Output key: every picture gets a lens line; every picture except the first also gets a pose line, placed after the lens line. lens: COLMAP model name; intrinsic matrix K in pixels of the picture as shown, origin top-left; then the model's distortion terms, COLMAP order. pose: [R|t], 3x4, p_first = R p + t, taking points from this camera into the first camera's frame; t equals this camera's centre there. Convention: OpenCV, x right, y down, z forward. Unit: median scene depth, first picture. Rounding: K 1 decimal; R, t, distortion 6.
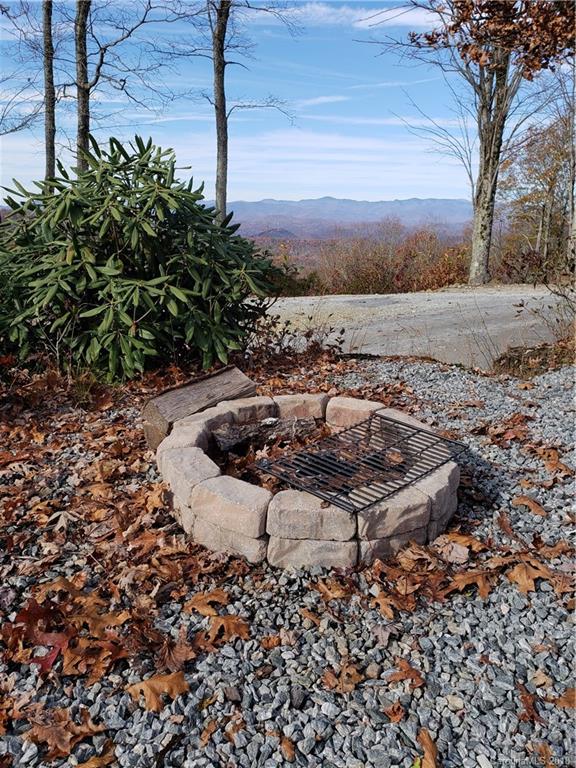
lens RADIAL K [[583.1, 0, 287.5], [0, 583.1, 374.5], [0, 0, 1]] dist [0.019414, -0.000992]
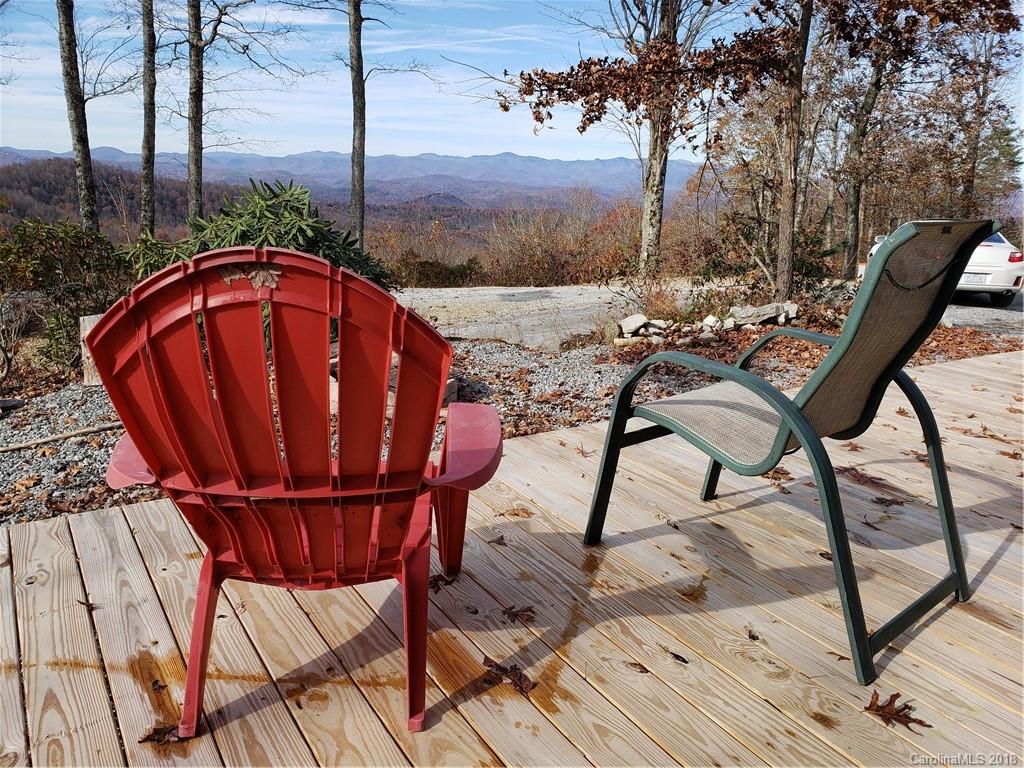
lens RADIAL K [[785.6, 0, 506.8], [0, 785.6, 397.2], [0, 0, 1]] dist [0.046560, -0.008041]
pose [[0.997947, 0.001339, 0.064030, 0.033953], [-0.001927, 0.999956, 0.009126, 0.020664], [-0.064015, -0.009231, 0.997906, -0.199640]]
